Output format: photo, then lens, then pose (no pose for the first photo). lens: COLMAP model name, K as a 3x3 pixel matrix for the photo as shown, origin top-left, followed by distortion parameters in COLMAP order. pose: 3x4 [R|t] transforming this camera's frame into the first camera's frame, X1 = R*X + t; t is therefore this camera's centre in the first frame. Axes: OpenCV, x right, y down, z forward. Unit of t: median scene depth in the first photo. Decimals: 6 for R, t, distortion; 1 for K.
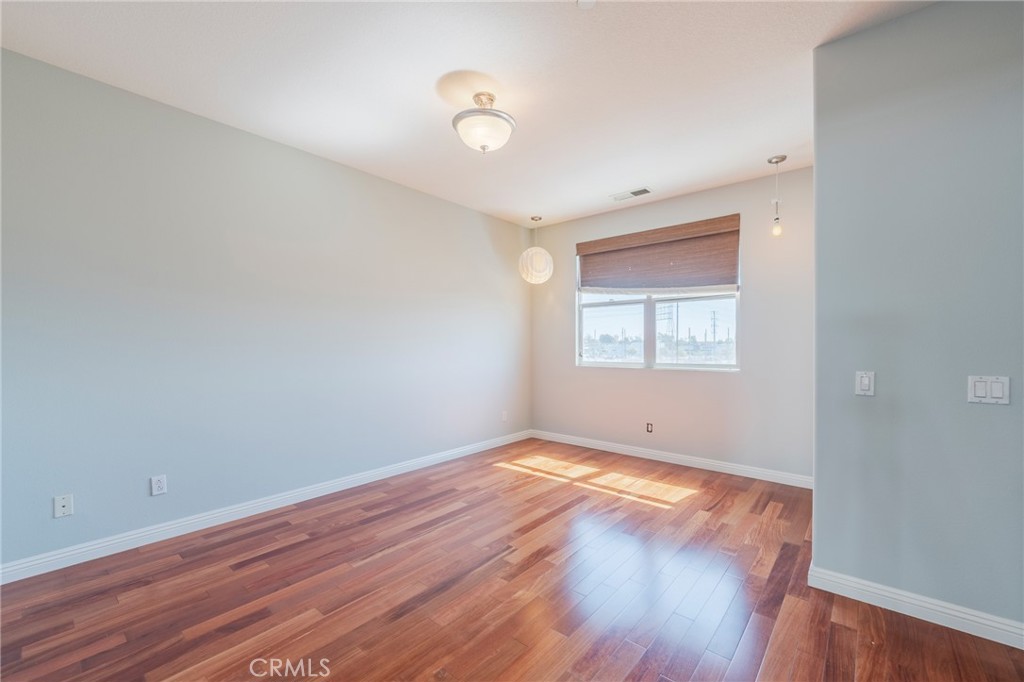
lens RADIAL K [[416.2, 0, 513.4], [0, 416.2, 348.8], [0, 0, 1]] dist [-0.003012, -0.000846]
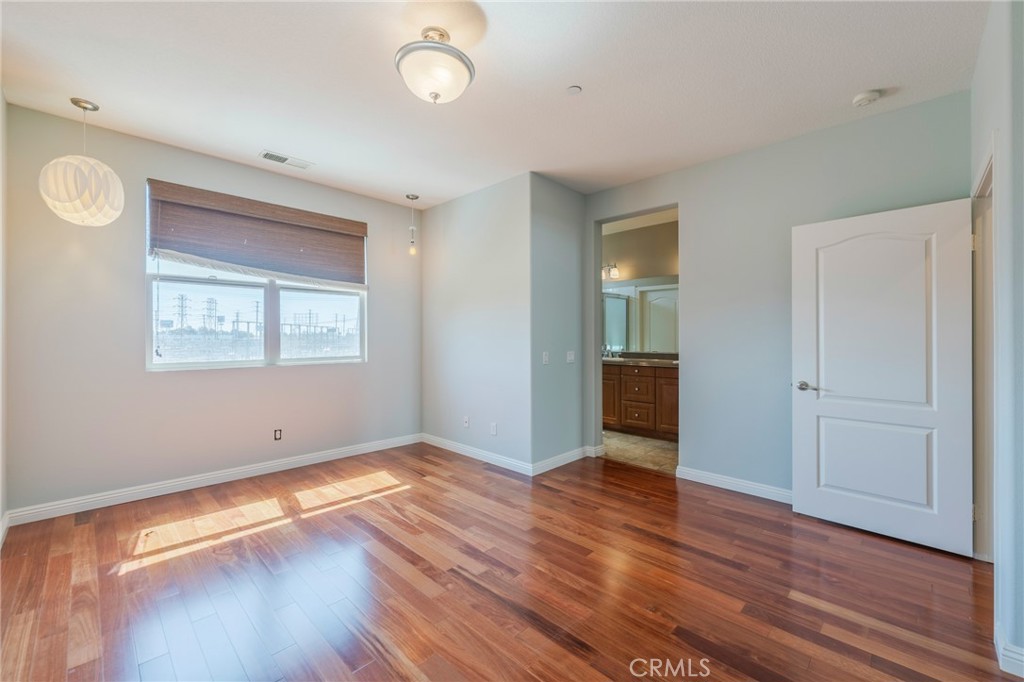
lens RADIAL K [[416.2, 0, 511.0], [0, 416.2, 335.7], [0, 0, 1]] dist [-0.003012, -0.000846]
pose [[0.066017, 0.002221, 0.997816, -0.557626], [0.006213, 0.999977, -0.002637, -0.010117], [-0.997799, 0.006373, 0.066001, 0.516780]]
